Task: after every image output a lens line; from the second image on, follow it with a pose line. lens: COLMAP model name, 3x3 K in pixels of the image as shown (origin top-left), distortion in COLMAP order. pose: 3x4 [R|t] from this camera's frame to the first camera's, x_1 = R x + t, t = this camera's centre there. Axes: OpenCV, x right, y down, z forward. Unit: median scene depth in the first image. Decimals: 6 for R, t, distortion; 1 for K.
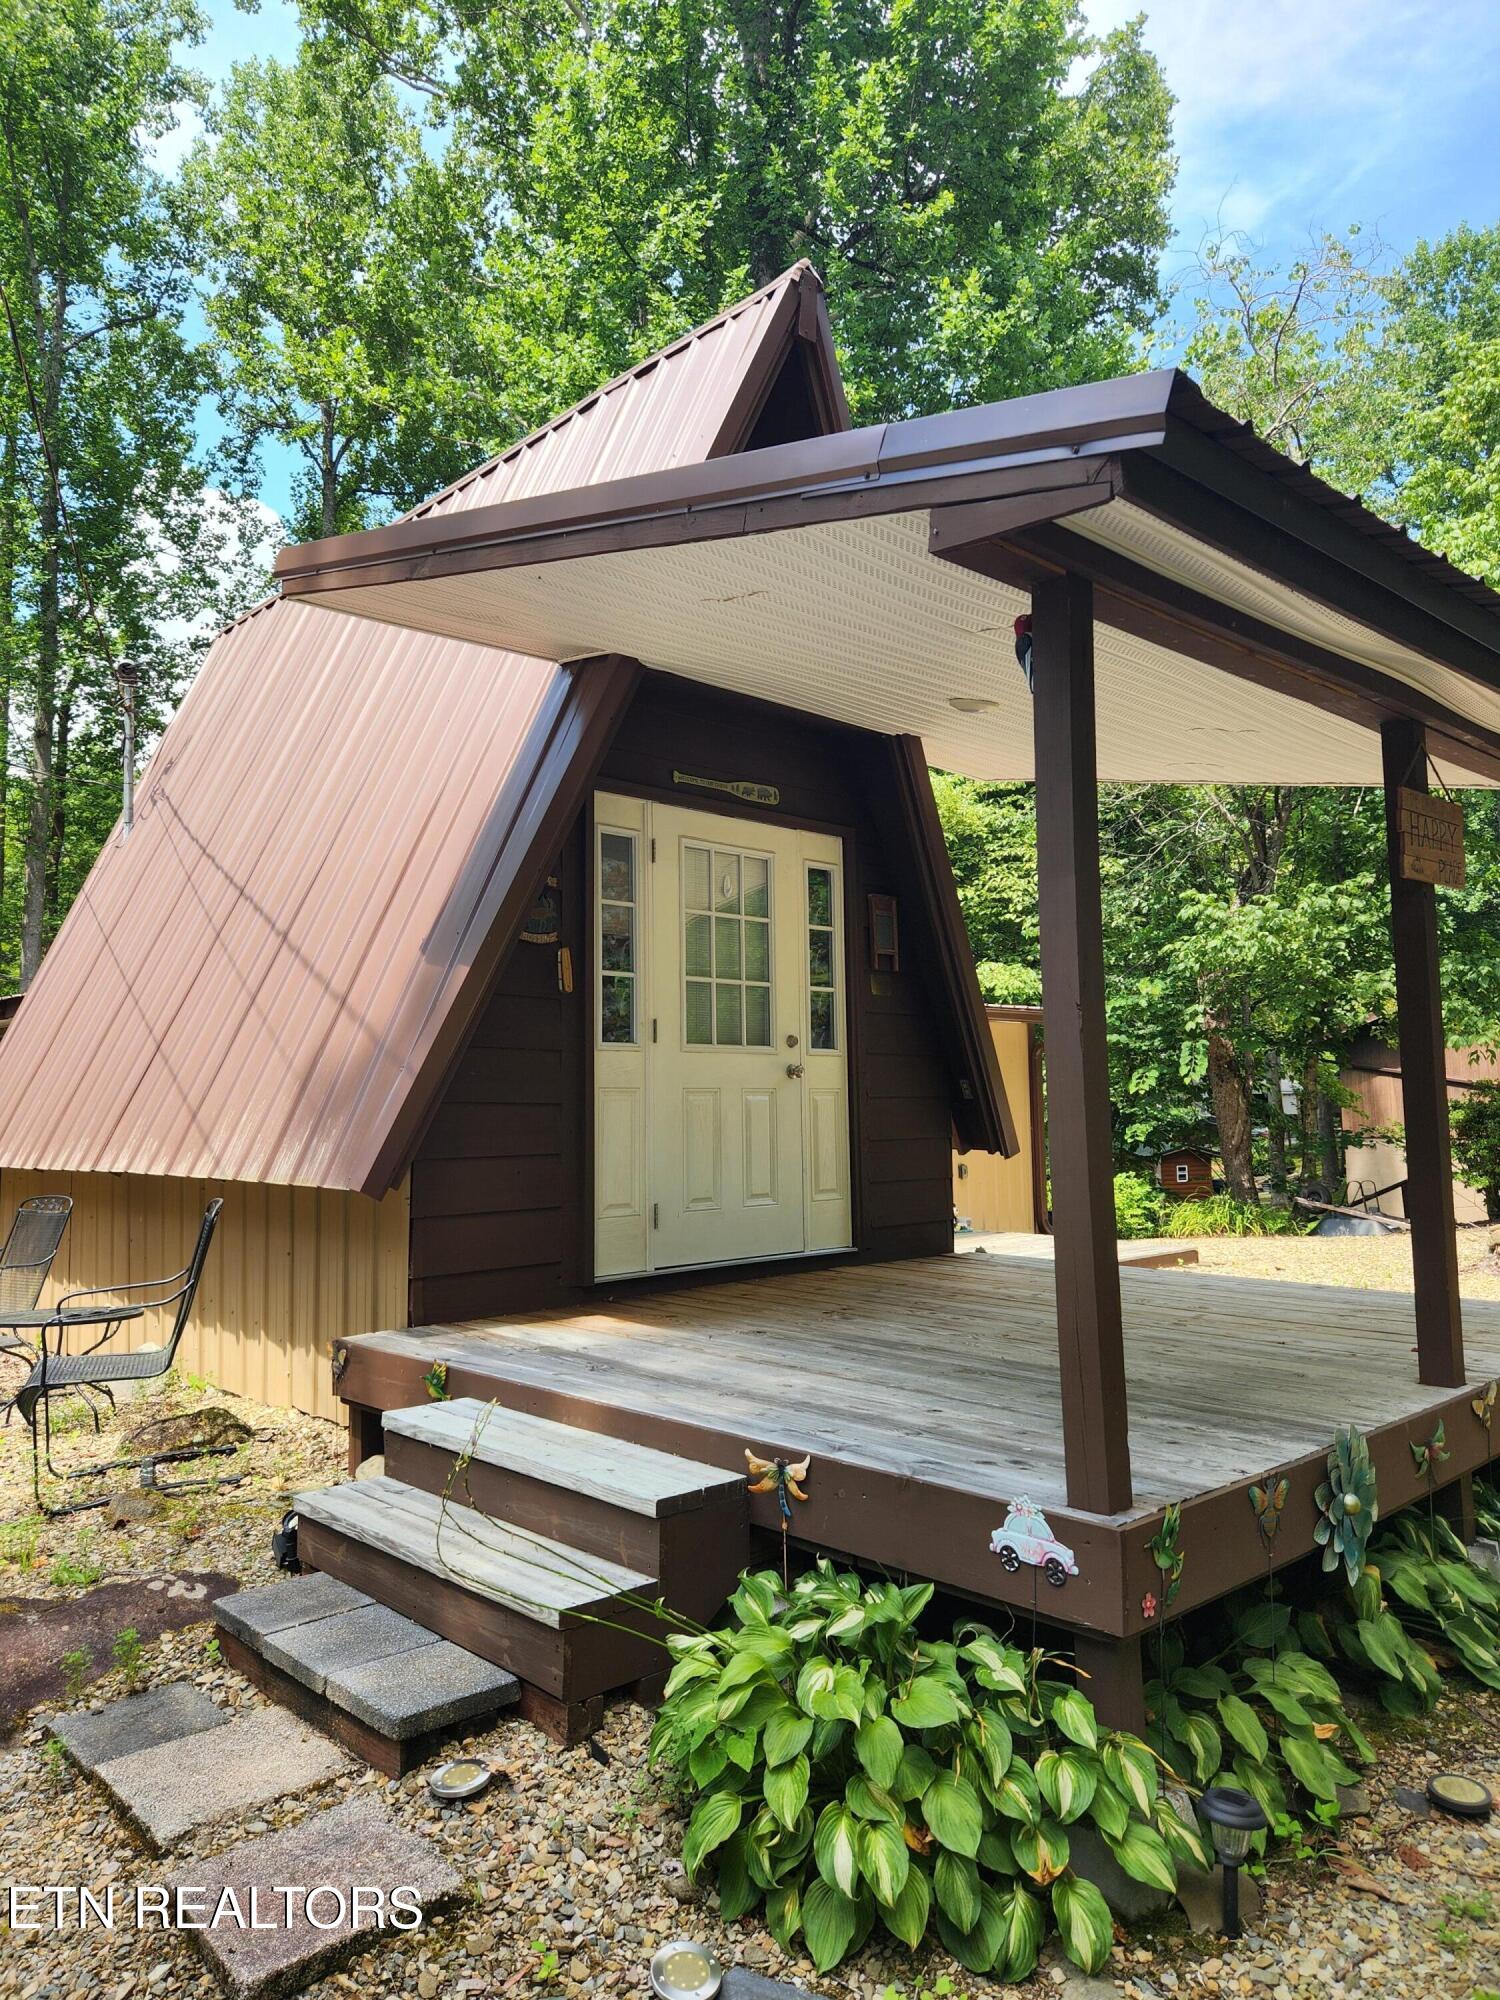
lens RADIAL K [[1354.1, 0, 750.0], [0, 1354.1, 1000.0], [0, 0, 1]] dist [0.059044, -0.044211]
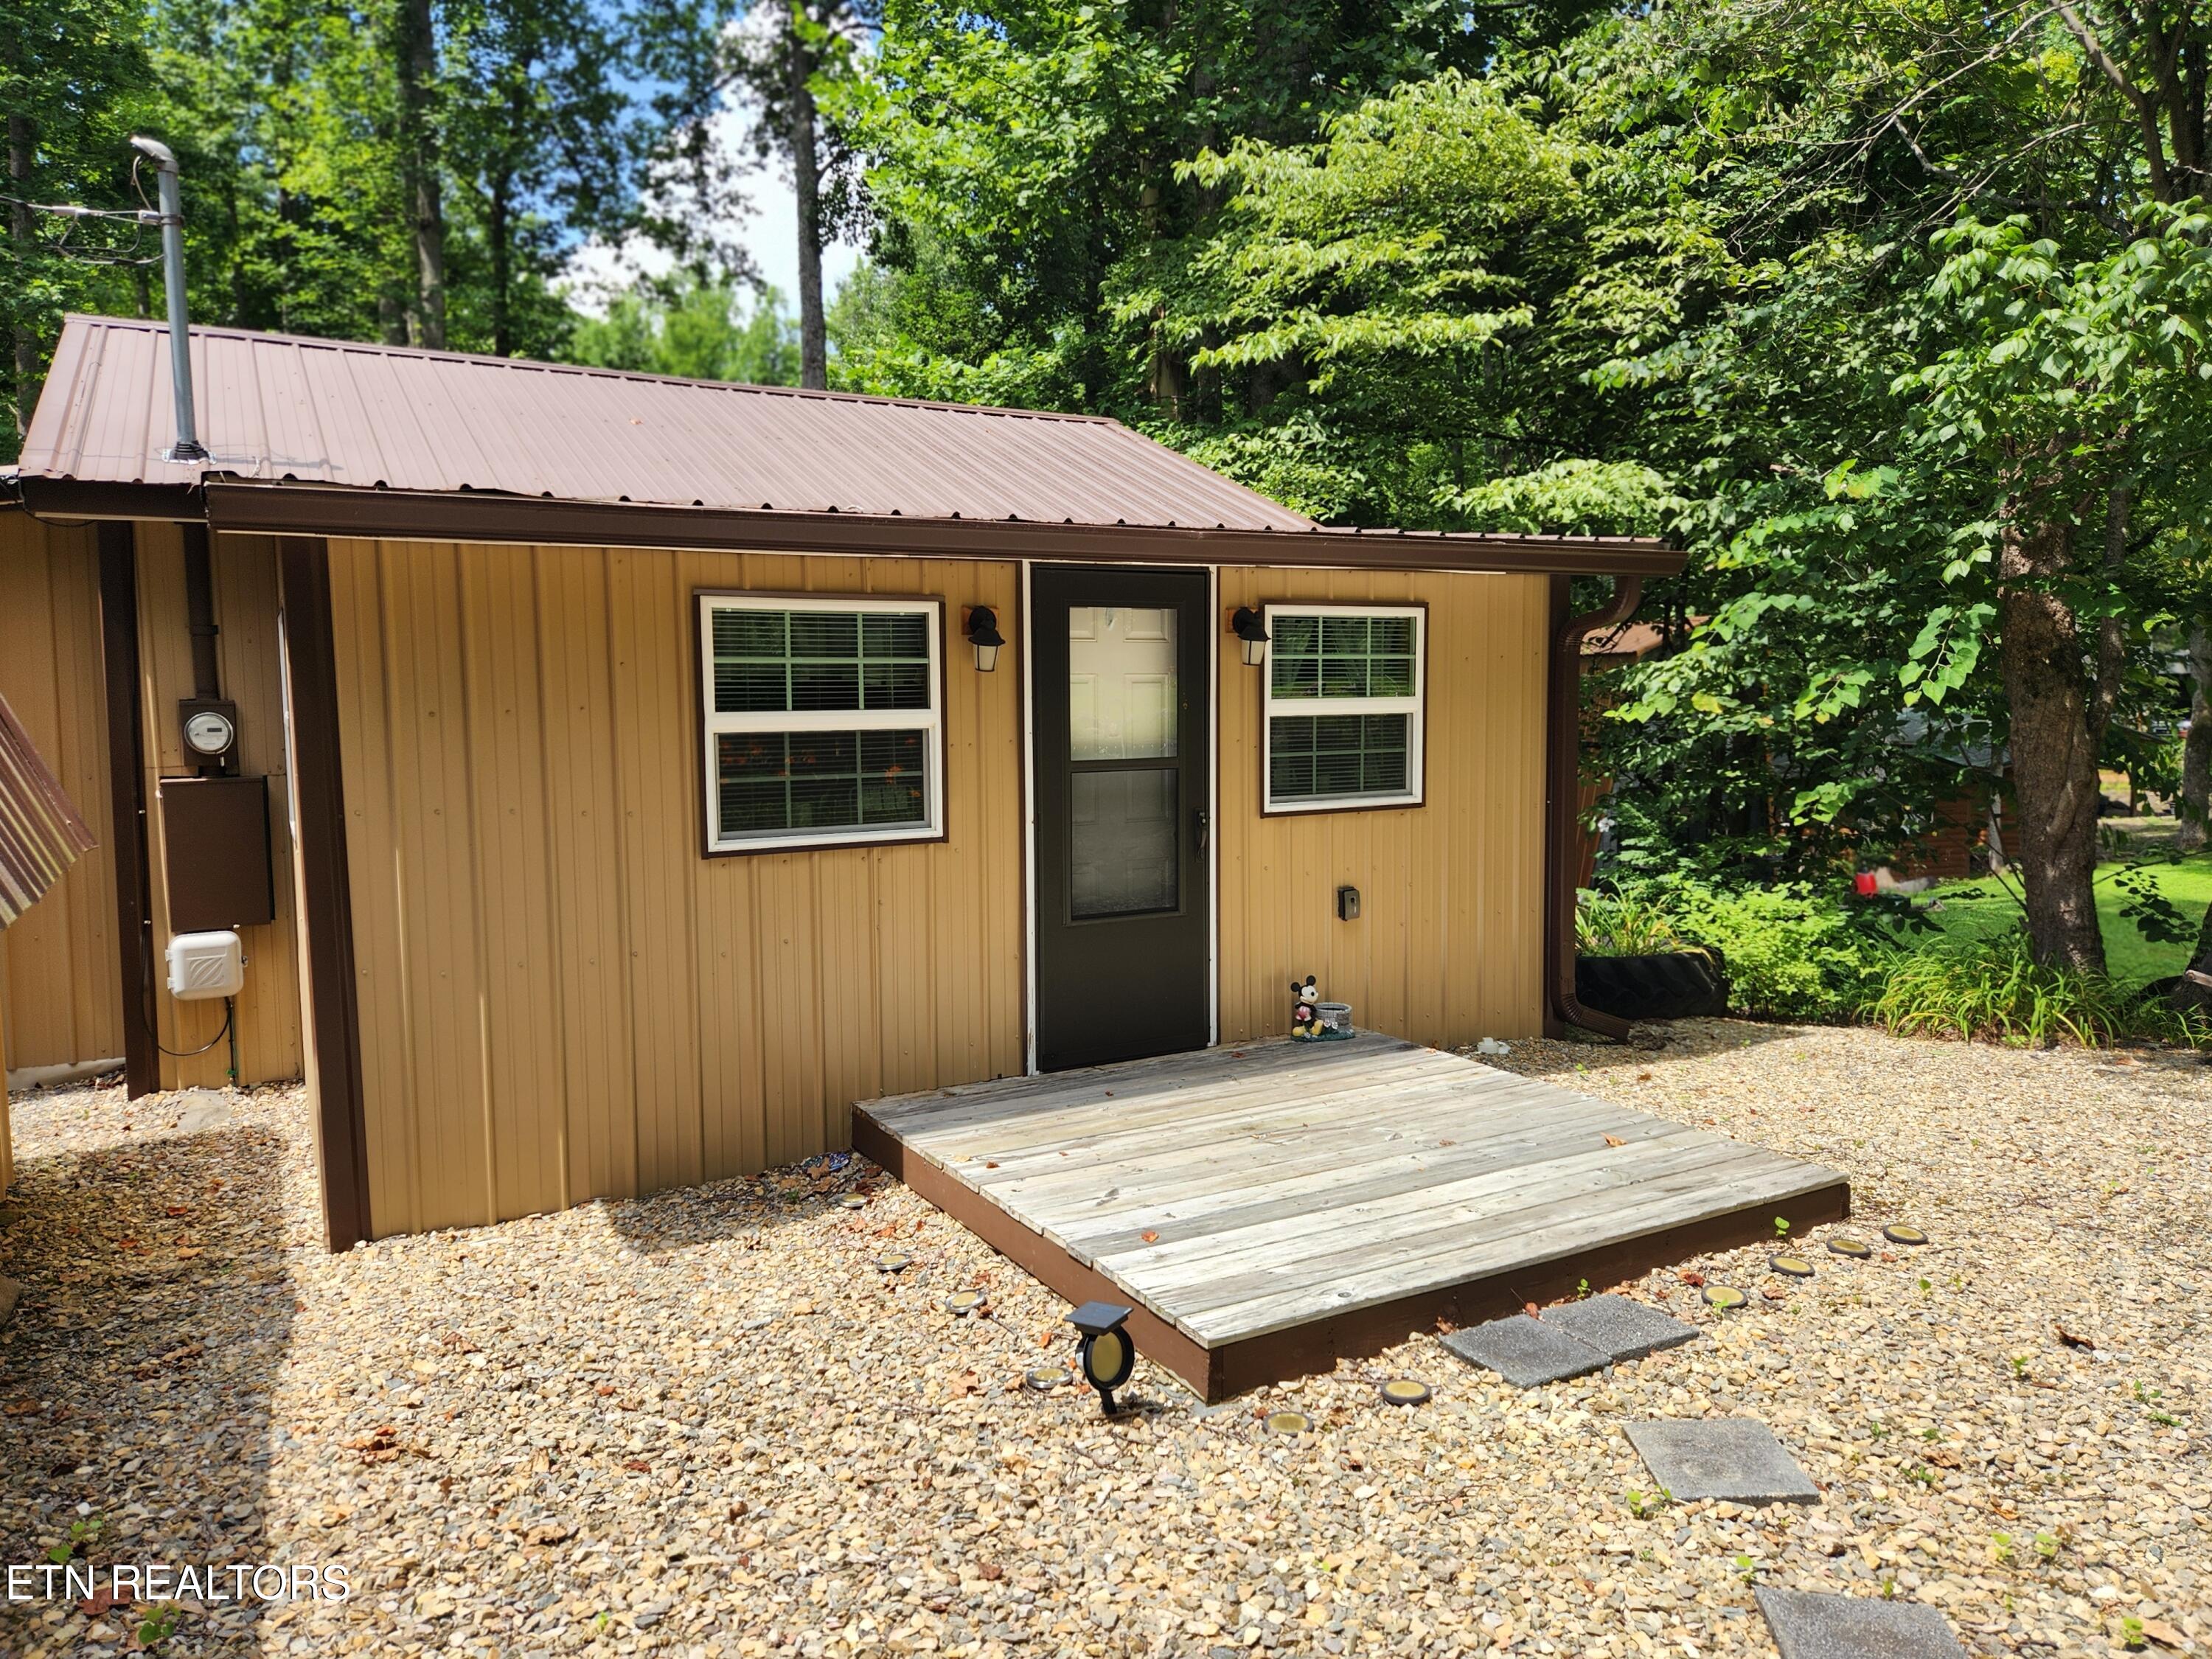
lens RADIAL K [[1497.6, 0, 1116.9], [0, 1497.6, 836.8], [0, 0, 1]] dist [0.059044, -0.044211]
pose [[0.966949, 0.023268, -0.253907, 0.184906], [0.021523, 0.984825, 0.172212, 0.013122], [0.254061, -0.171985, 0.951774, 0.442601]]
